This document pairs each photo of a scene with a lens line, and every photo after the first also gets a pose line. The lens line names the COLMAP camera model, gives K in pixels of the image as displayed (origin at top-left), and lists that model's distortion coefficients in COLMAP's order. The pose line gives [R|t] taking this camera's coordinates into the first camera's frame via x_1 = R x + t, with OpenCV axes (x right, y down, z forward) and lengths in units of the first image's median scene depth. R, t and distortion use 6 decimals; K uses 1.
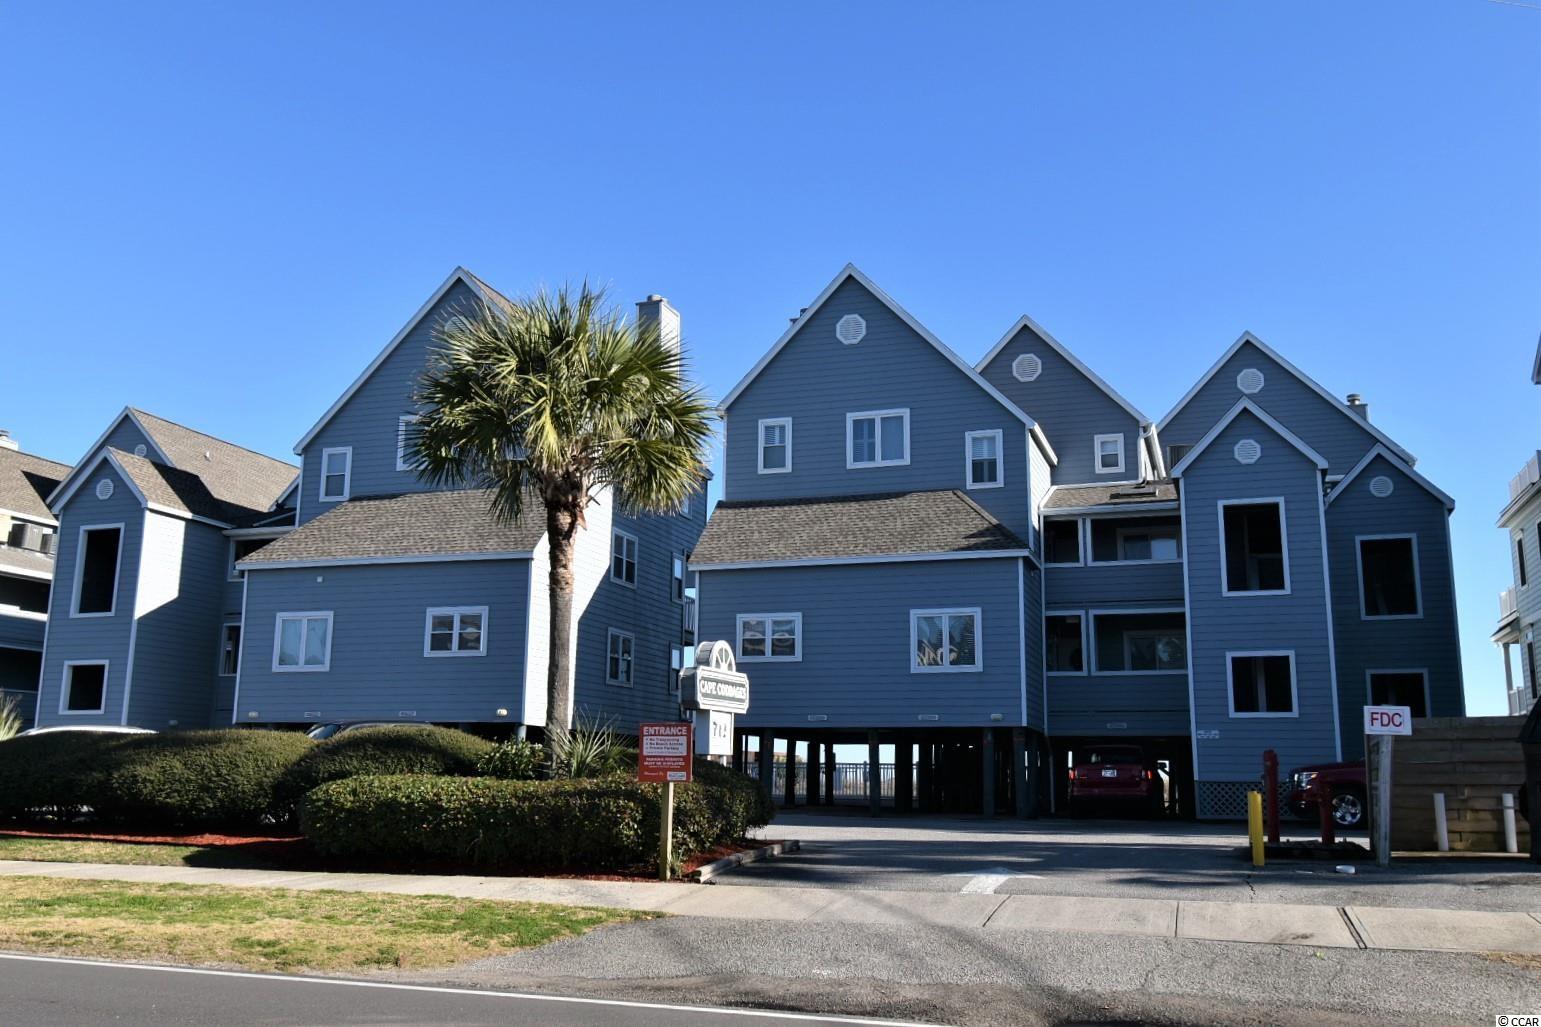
lens RADIAL K [[1338.6, 0, 770.5], [0, 1338.6, 513.5], [0, 0, 1]] dist [-0.005370, -0.007332]
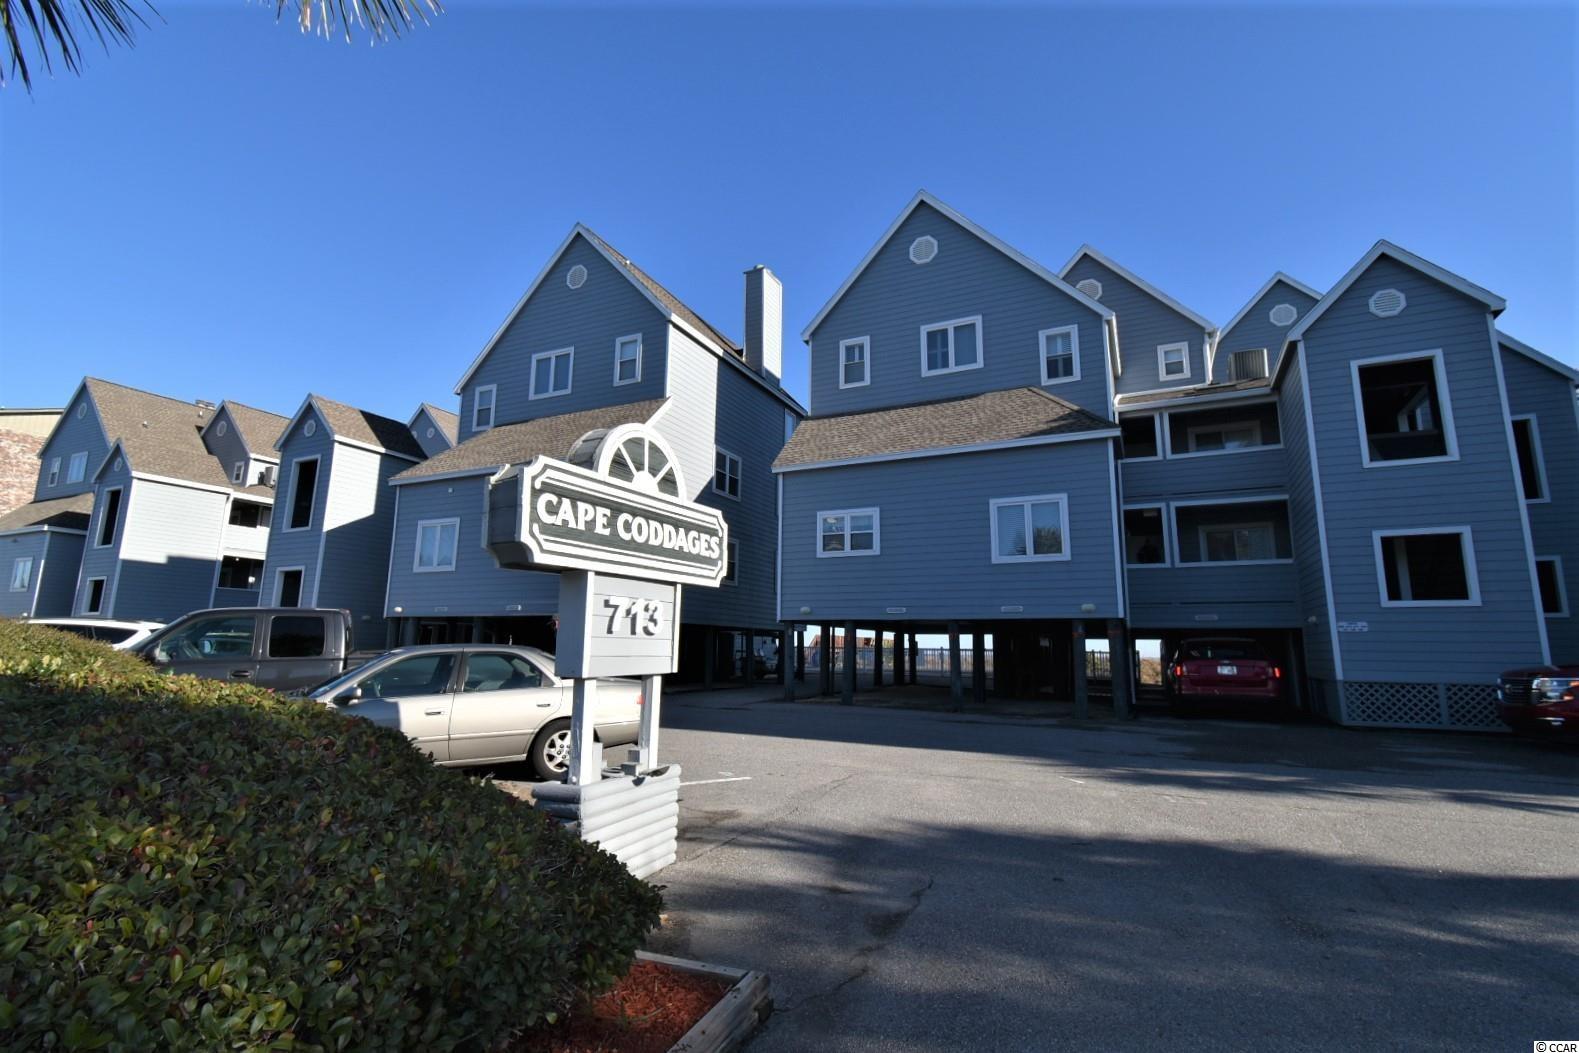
lens RADIAL K [[697.6, 0, 791.9], [0, 697.6, 524.2], [0, 0, 1]] dist [0.008249, -0.004061]
pose [[0.991181, -0.019971, -0.131003, 0.025724], [0.022610, 0.999570, 0.018688, 0.072420], [0.130574, -0.021485, 0.991206, 0.444126]]
